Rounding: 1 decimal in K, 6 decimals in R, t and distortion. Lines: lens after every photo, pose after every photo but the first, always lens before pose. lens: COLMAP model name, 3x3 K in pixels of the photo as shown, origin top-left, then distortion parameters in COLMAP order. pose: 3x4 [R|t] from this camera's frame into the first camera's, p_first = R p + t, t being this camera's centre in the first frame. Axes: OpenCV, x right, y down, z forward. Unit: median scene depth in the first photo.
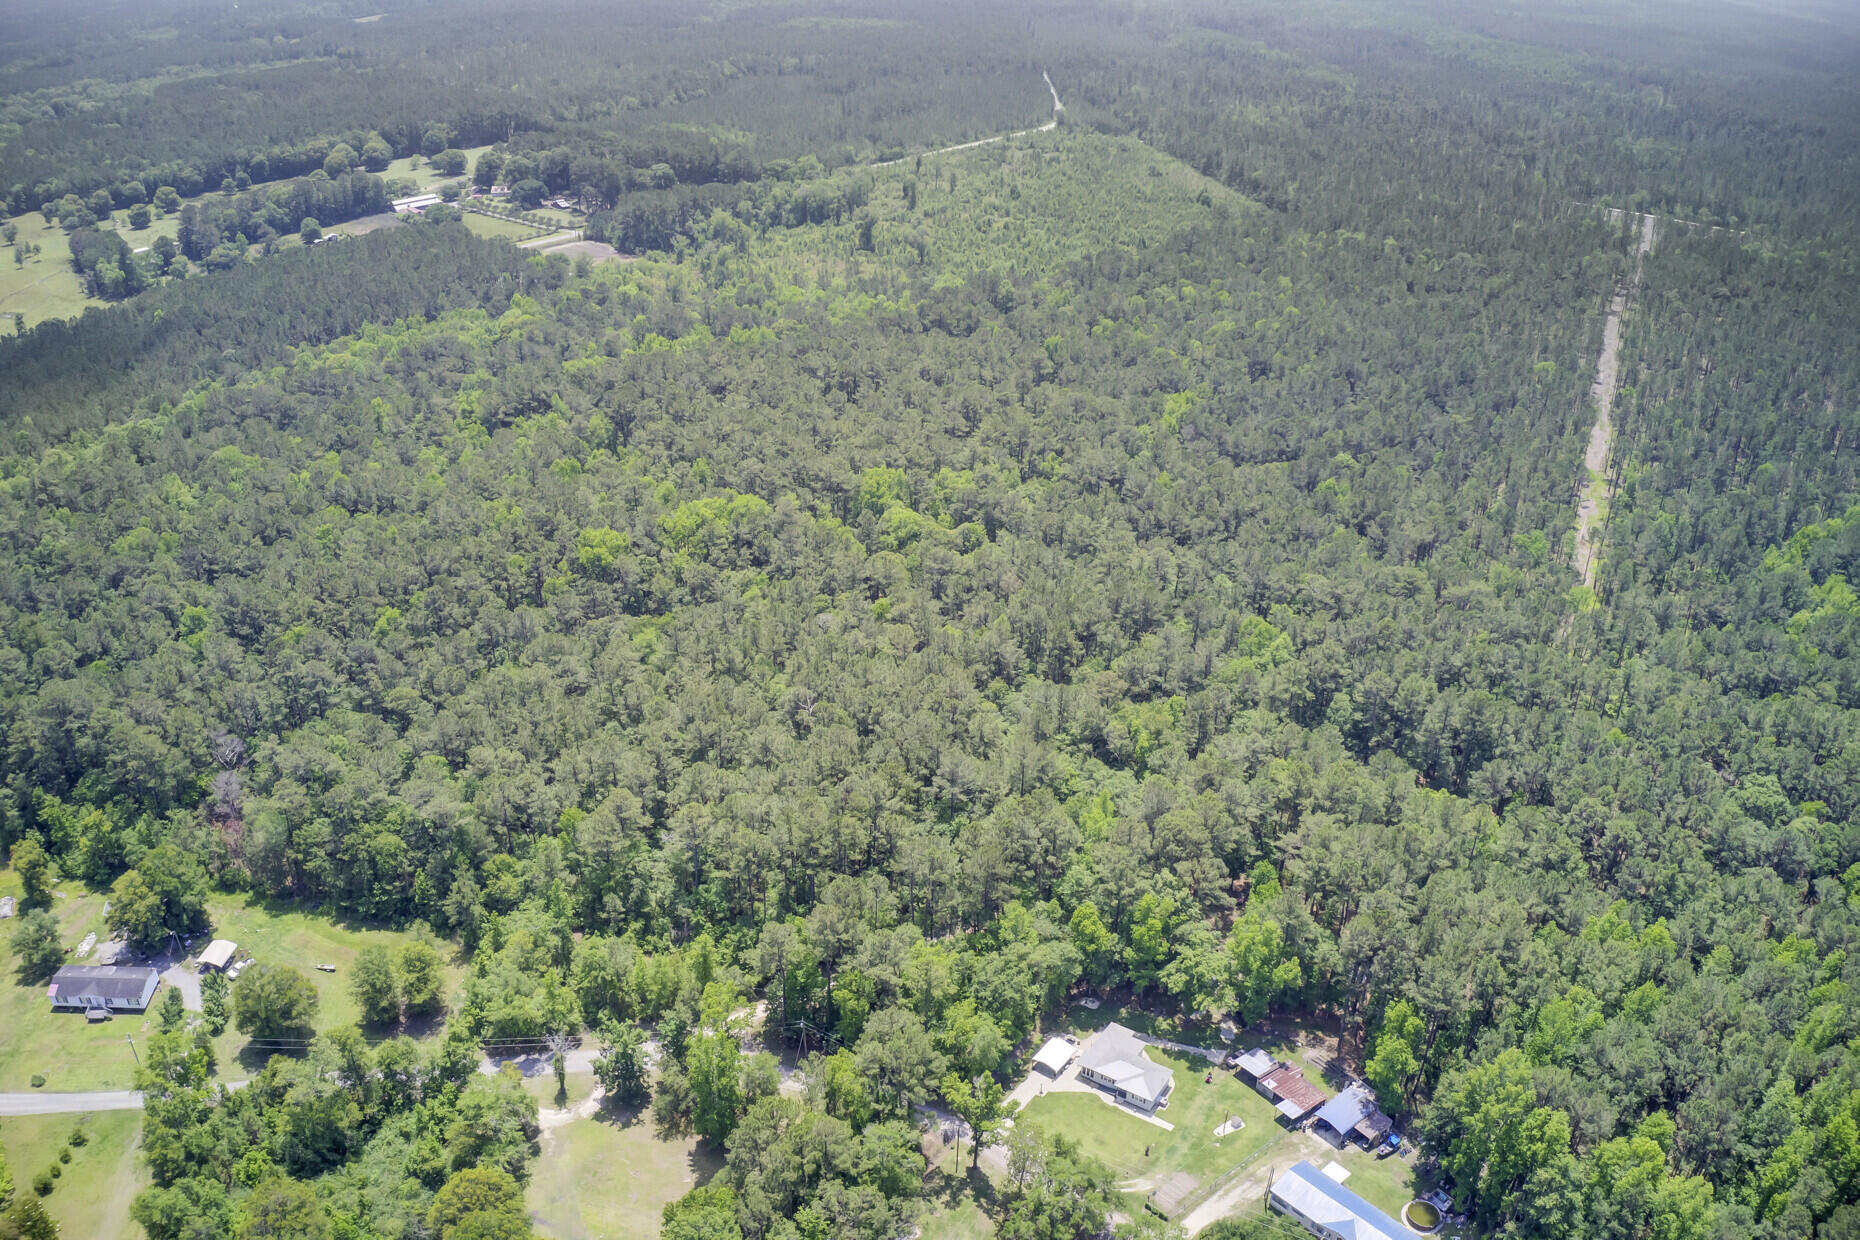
lens RADIAL K [[1485.8, 0, 935.8], [0, 1485.8, 588.1], [0, 0, 1]] dist [-0.194962, 0.024726]
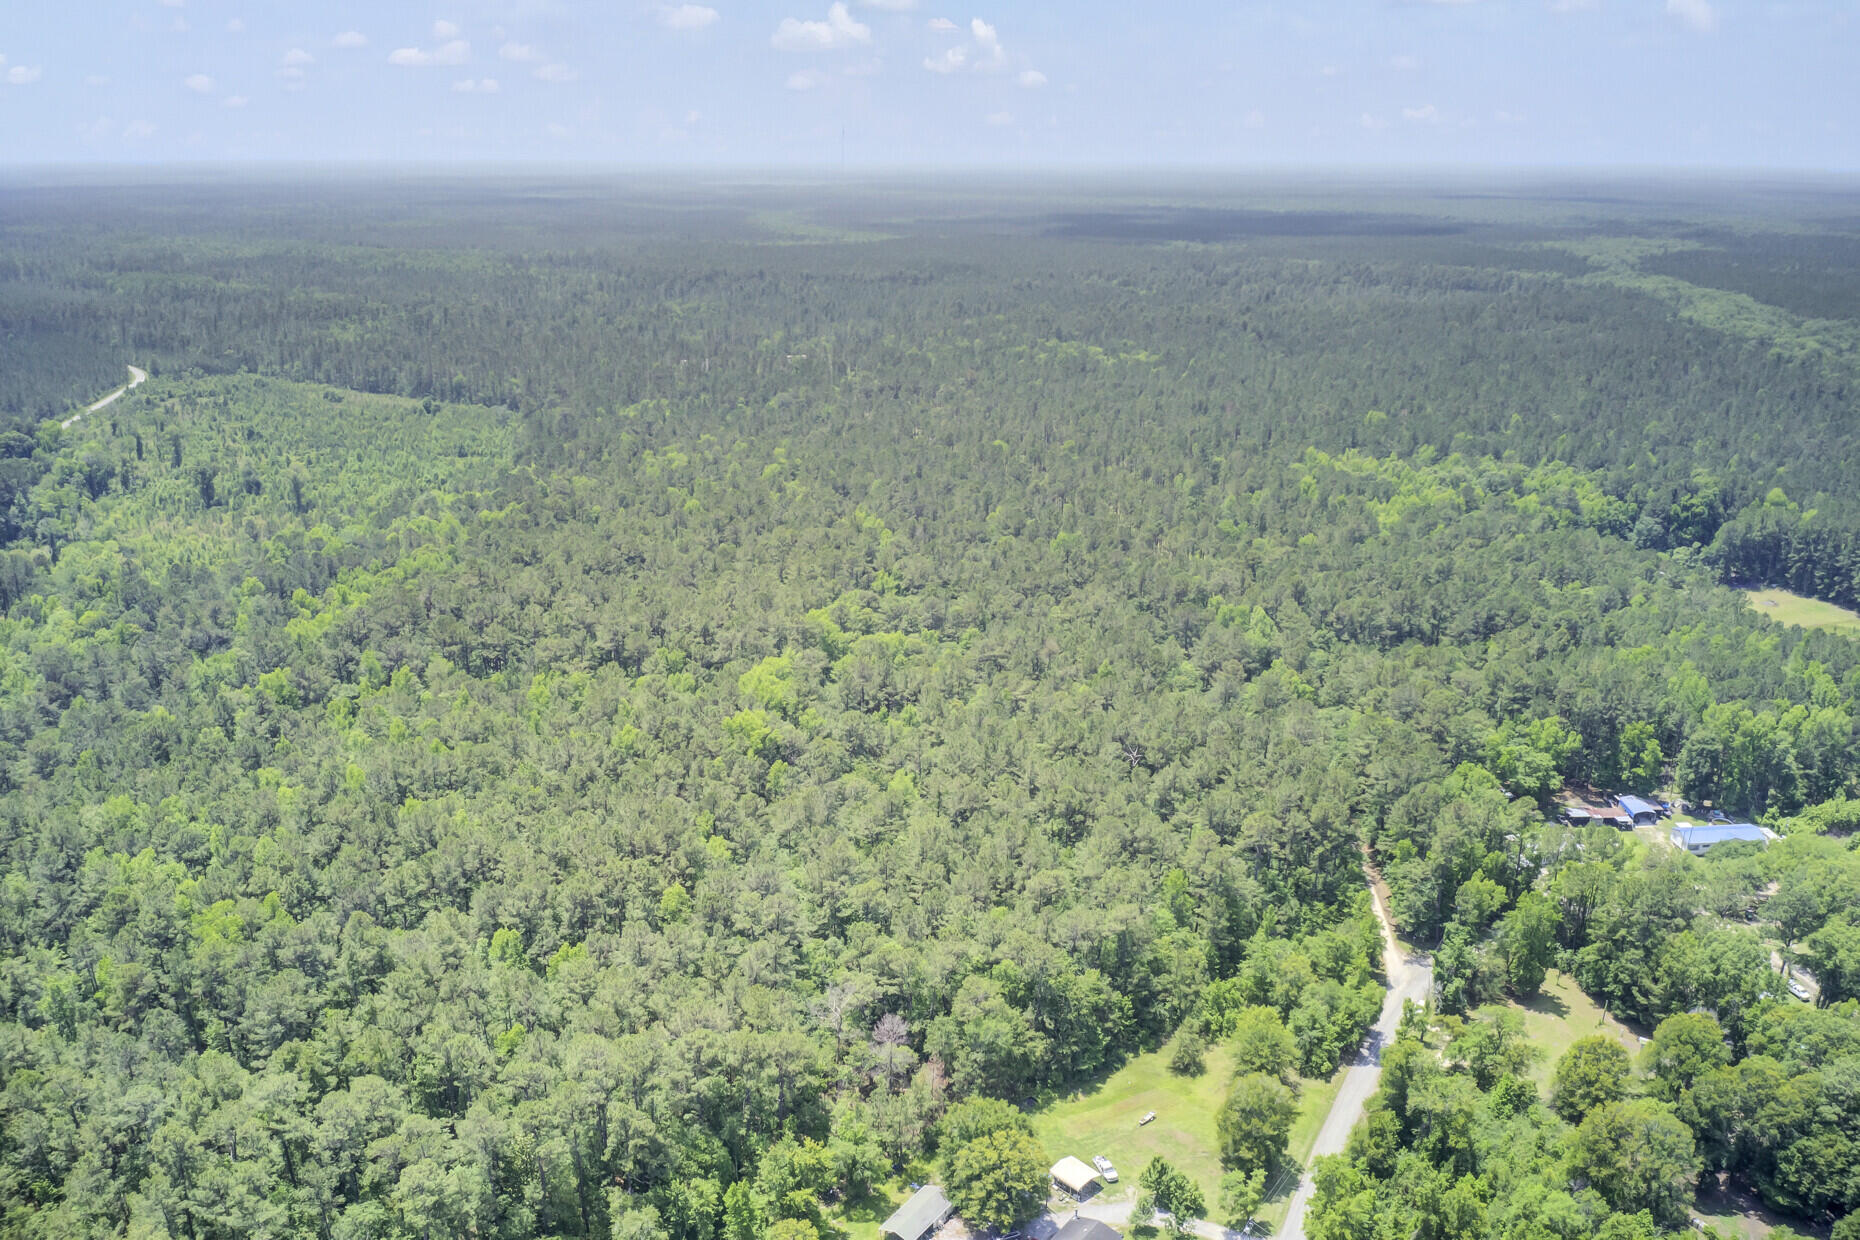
lens RADIAL K [[1501.3, 0, 930.3], [0, 1501.3, 504.7], [0, 0, 1]] dist [-0.178030, 0.005480]
pose [[0.644988, -0.185866, 0.741245, -1.017074], [0.340435, 0.938290, -0.060952, -0.080193], [-0.684174, 0.291660, 0.668462, 0.328004]]
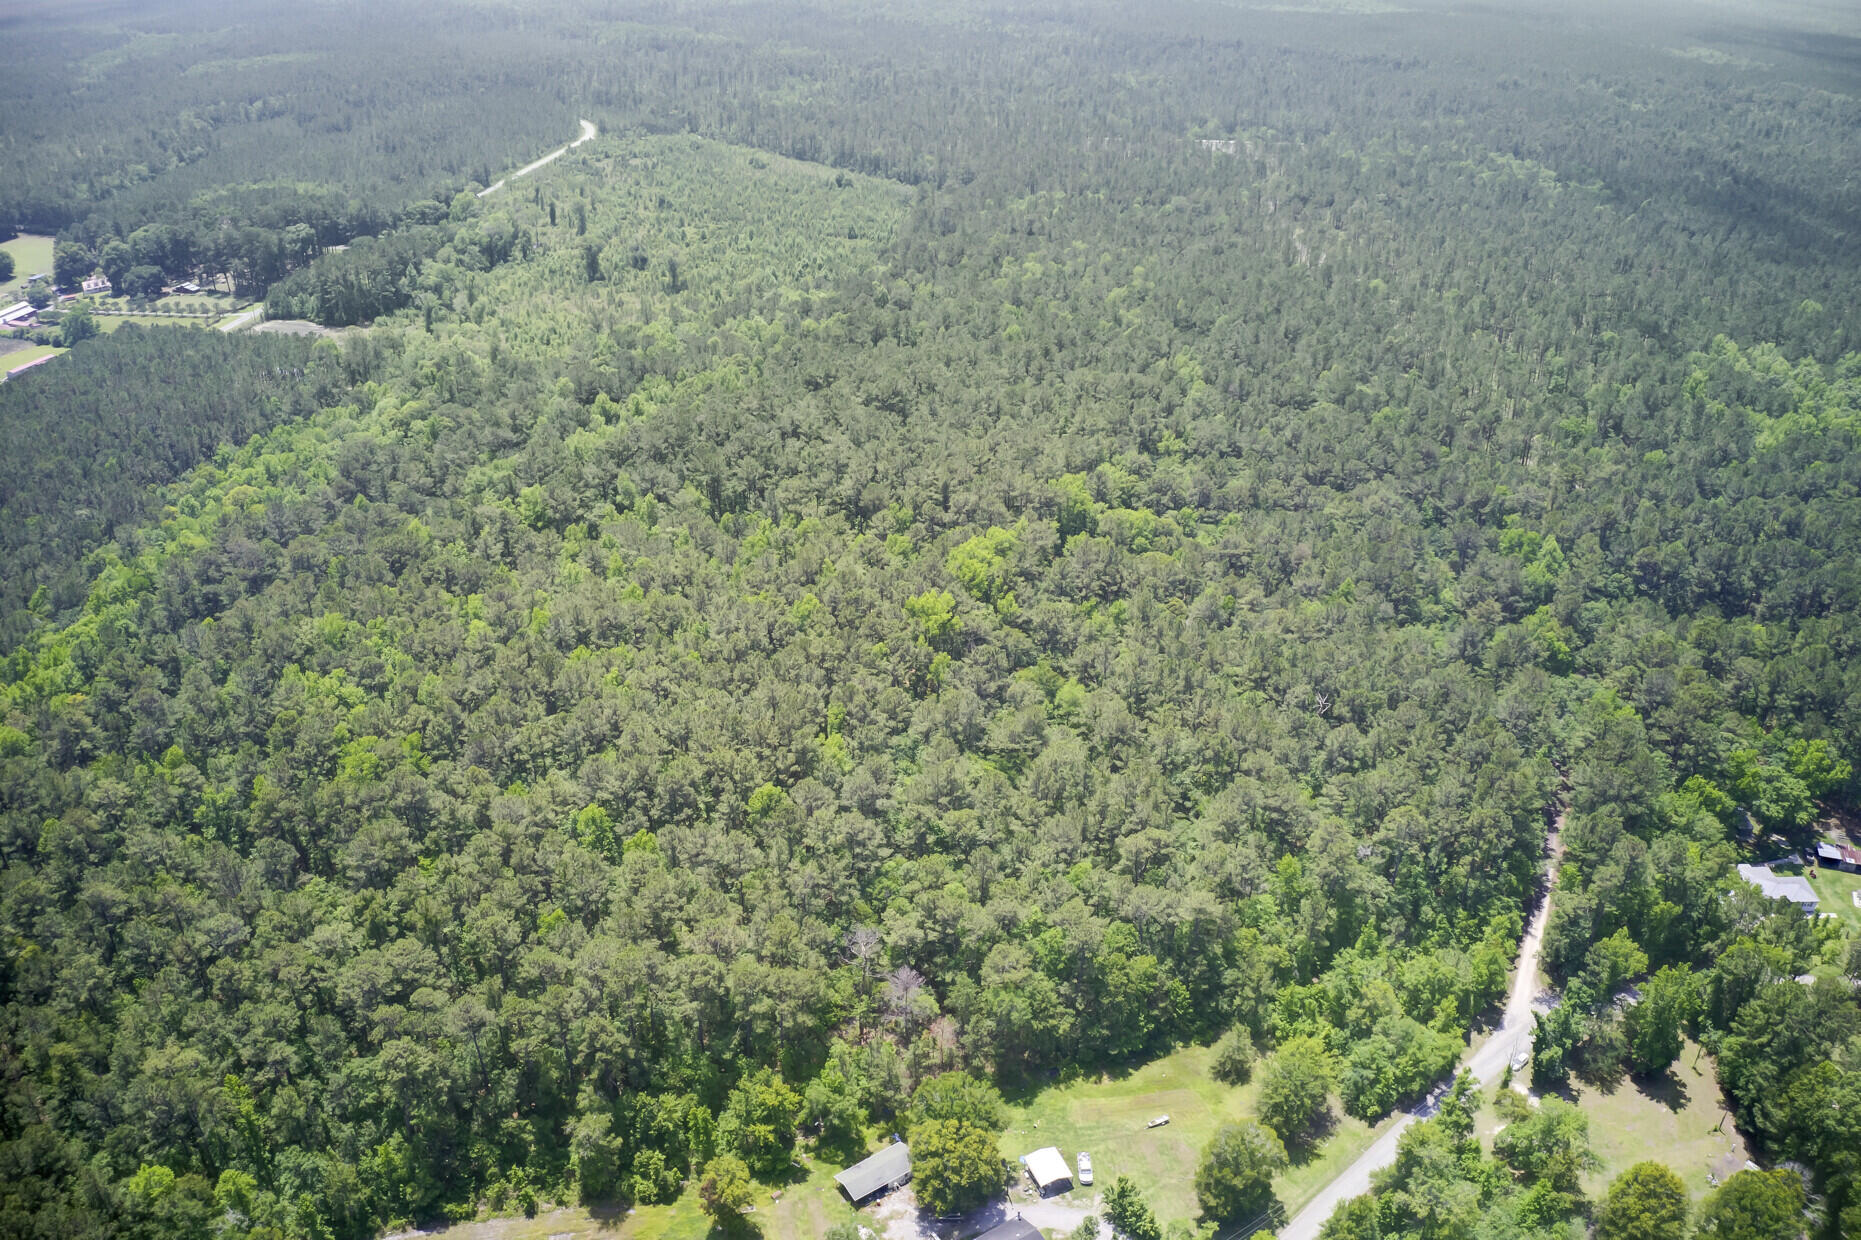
lens RADIAL K [[1486.6, 0, 936.3], [0, 1486.6, 588.1], [0, 0, 1]] dist [-0.194962, 0.024726]
pose [[0.867703, -0.232349, 0.439437, -0.775081], [0.229074, 0.971475, 0.061335, -0.121740], [-0.441153, 0.047443, 0.896177, 0.226657]]
